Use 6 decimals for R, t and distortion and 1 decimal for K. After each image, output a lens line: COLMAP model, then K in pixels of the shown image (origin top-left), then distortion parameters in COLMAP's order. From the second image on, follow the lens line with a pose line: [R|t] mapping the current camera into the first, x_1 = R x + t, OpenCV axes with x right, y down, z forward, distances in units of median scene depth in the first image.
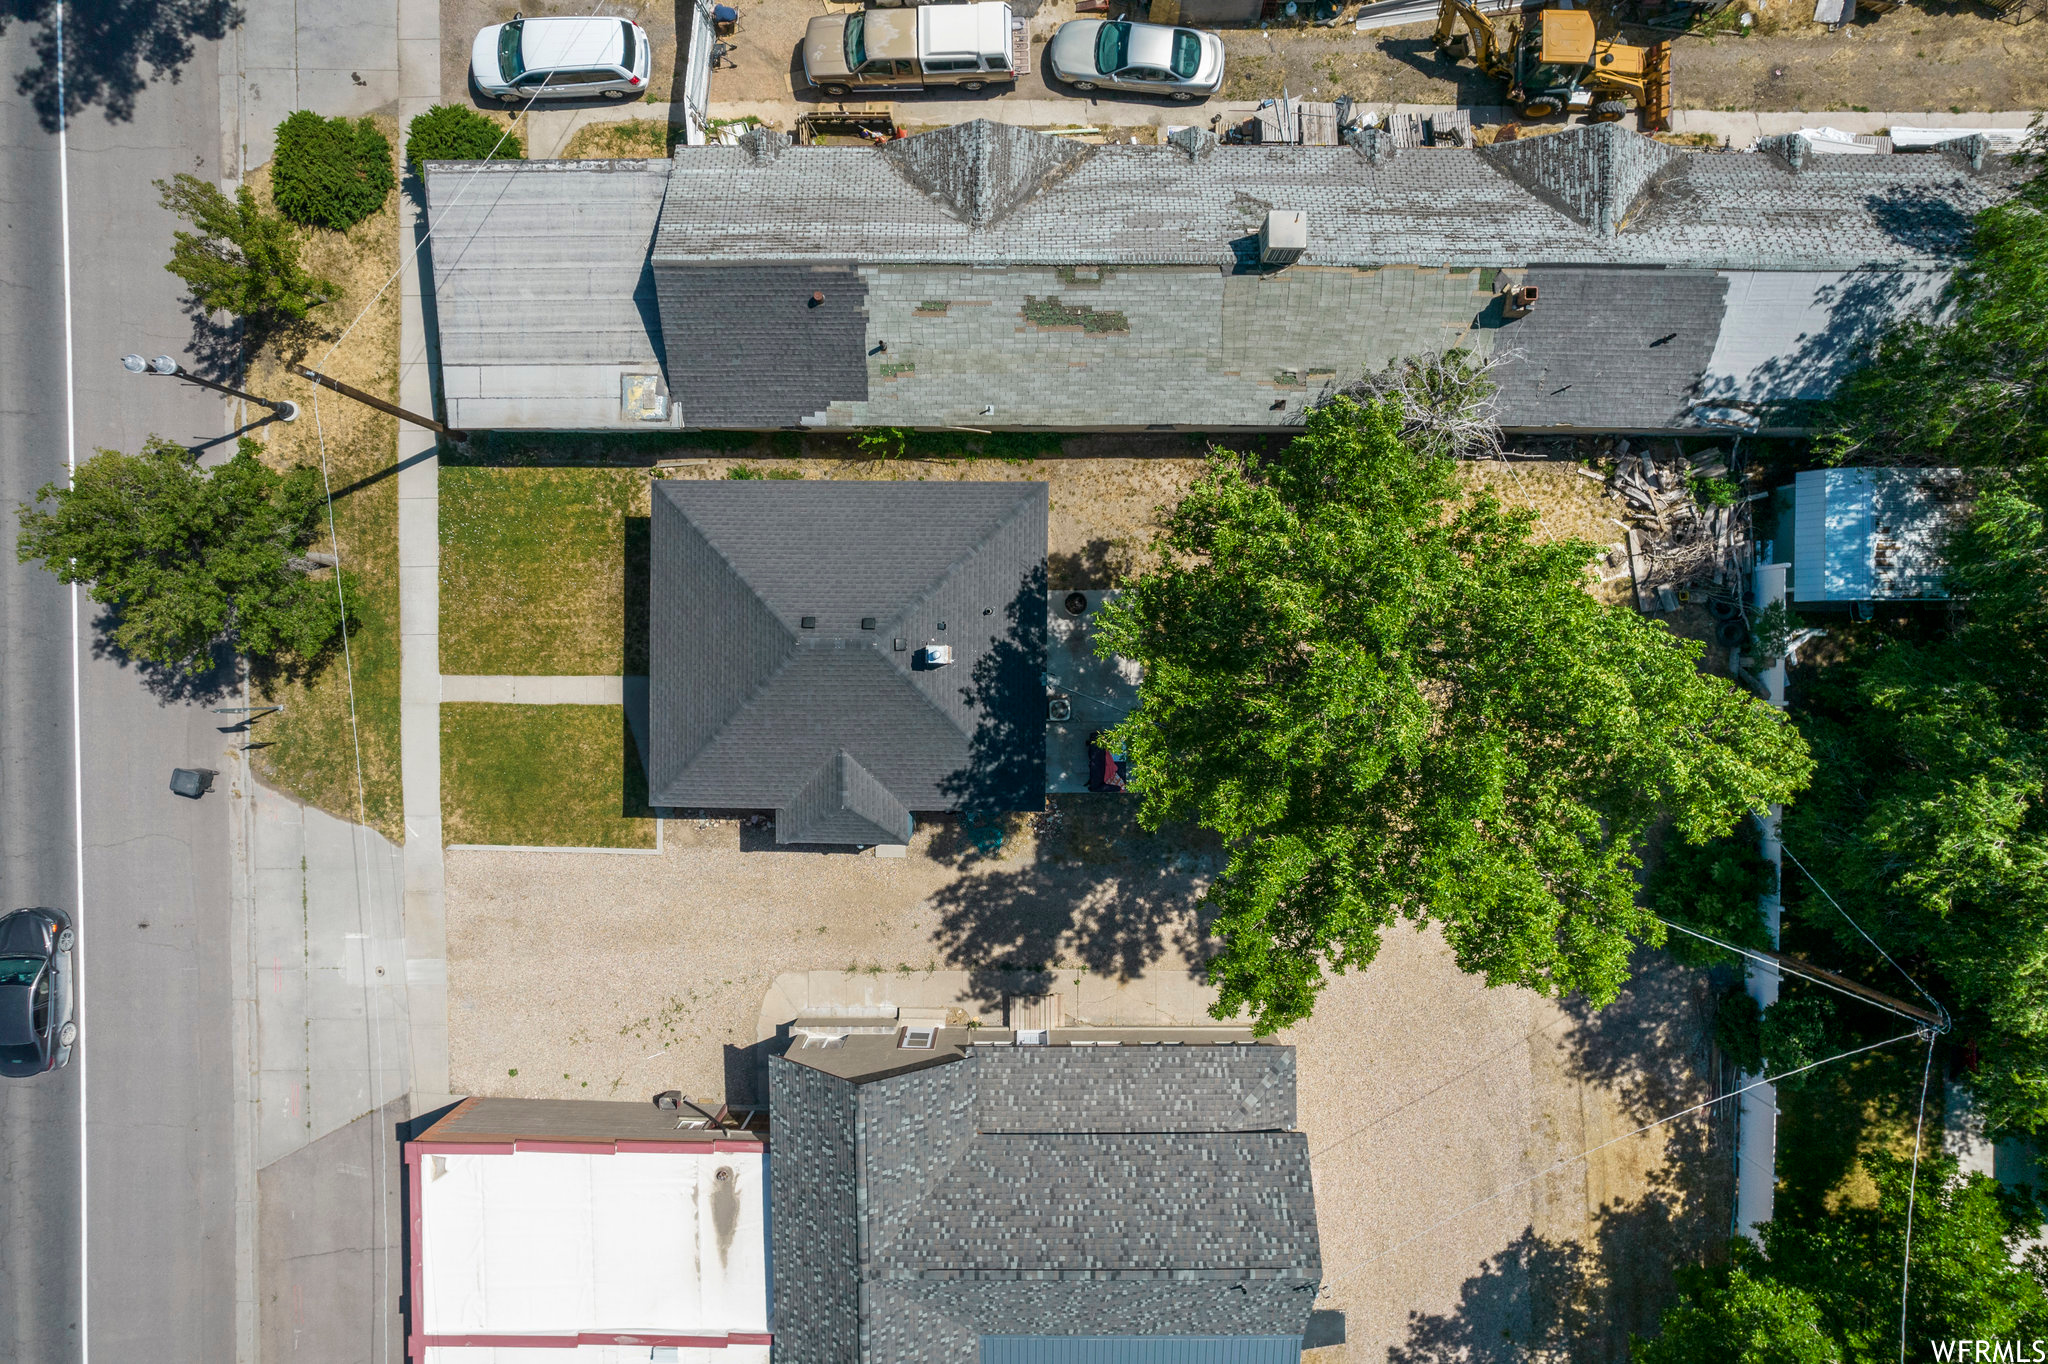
lens RADIAL K [[1295.4, 0, 1024.0], [0, 1295.4, 682.0], [0, 0, 1]] dist [-0.084761, 0.076117]
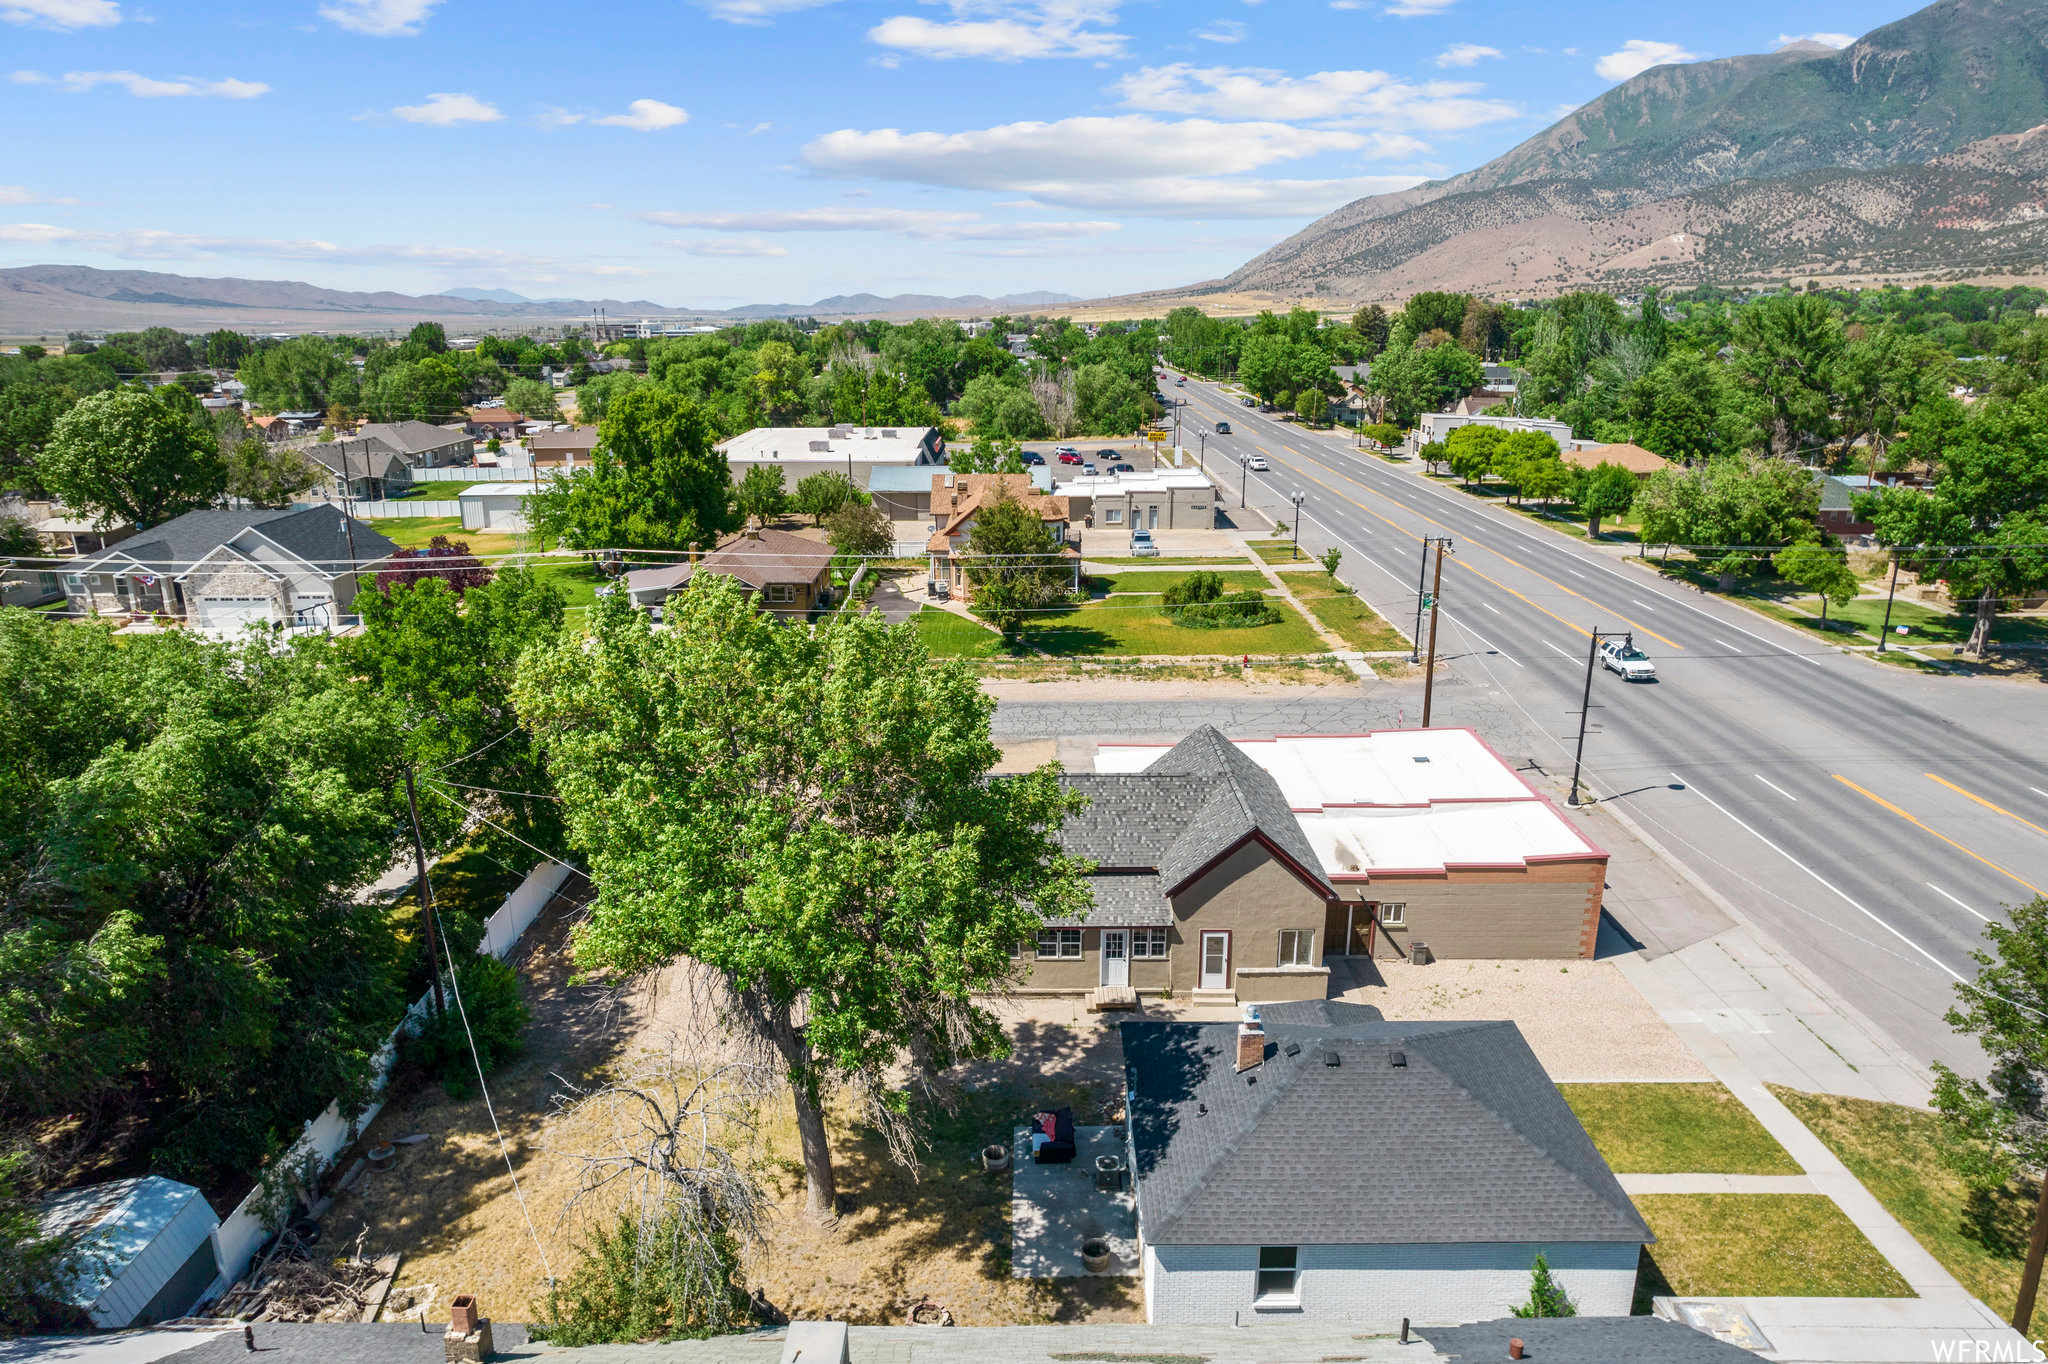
lens RADIAL K [[1287.9, 0, 1024.0], [0, 1287.9, 682.0], [0, 0, 1]] dist [-0.074846, 0.064923]
pose [[-0.999870, 0.010306, 0.012408, 0.069645], [0.009000, -0.281947, 0.959388, -0.729153], [0.013386, 0.959375, 0.281817, 0.423548]]
